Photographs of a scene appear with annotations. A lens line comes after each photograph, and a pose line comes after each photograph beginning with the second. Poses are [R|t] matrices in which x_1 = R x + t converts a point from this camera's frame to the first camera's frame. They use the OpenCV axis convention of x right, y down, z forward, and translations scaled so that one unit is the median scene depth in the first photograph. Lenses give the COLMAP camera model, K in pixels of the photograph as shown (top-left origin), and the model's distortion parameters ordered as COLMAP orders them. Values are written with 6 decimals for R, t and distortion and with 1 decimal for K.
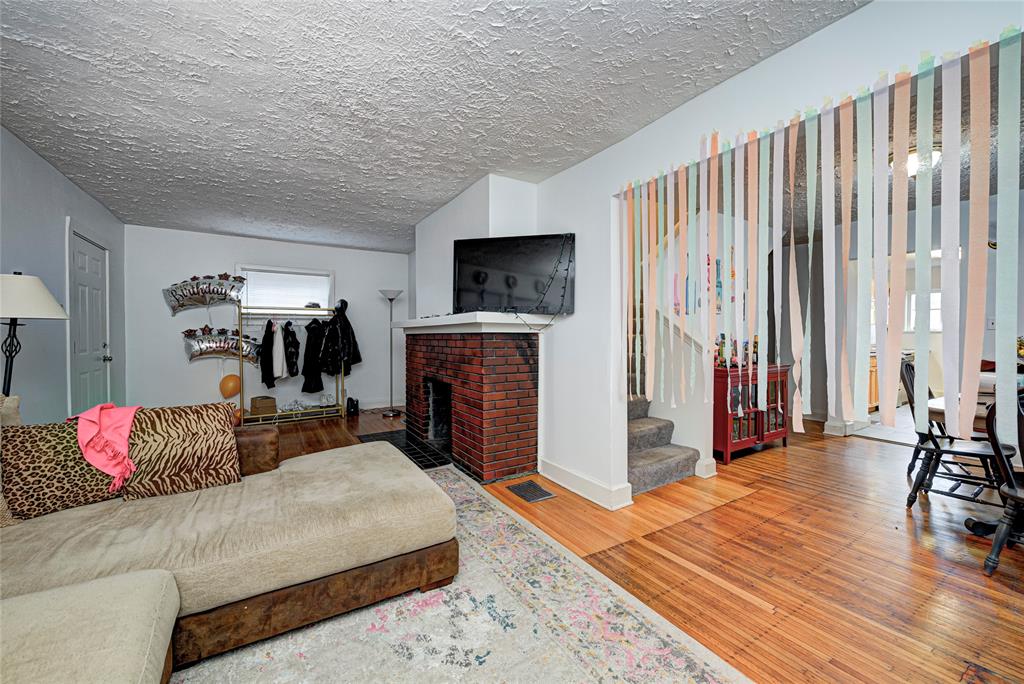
lens RADIAL K [[401.3, 0, 512.9], [0, 401.3, 341.5], [0, 0, 1]] dist [-0.002494, -0.001448]
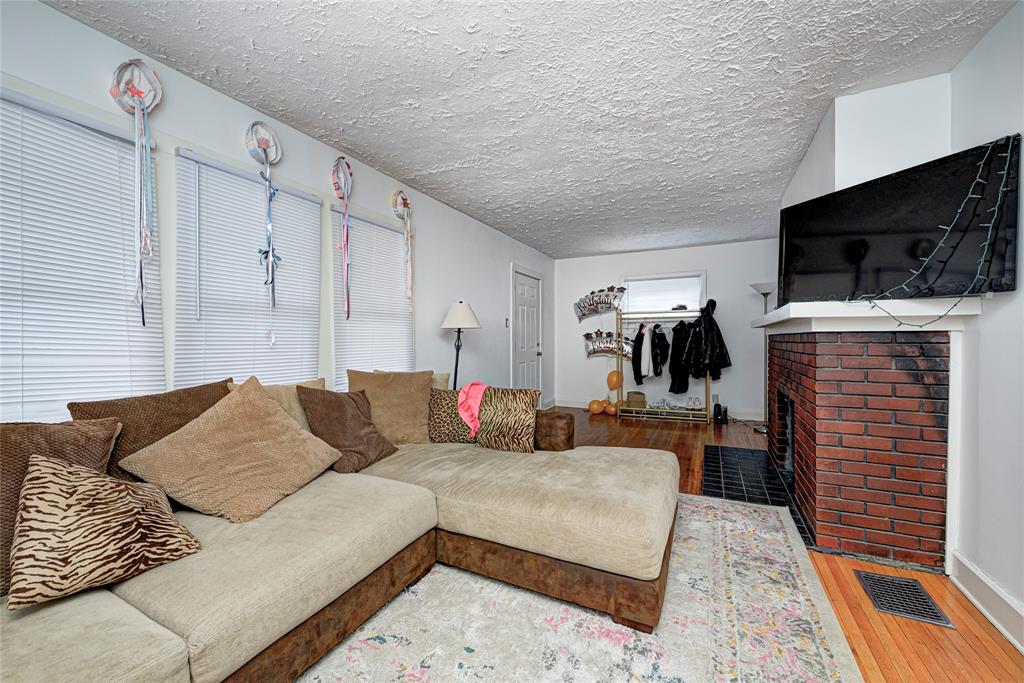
lens RADIAL K [[401.3, 0, 514.8], [0, 401.3, 340.7], [0, 0, 1]] dist [-0.002494, -0.001448]
pose [[0.524758, 0.002771, -0.851247, 0.238840], [-0.008624, 0.999961, -0.002061, -0.001281], [0.851208, 0.008422, 0.524762, 0.187574]]
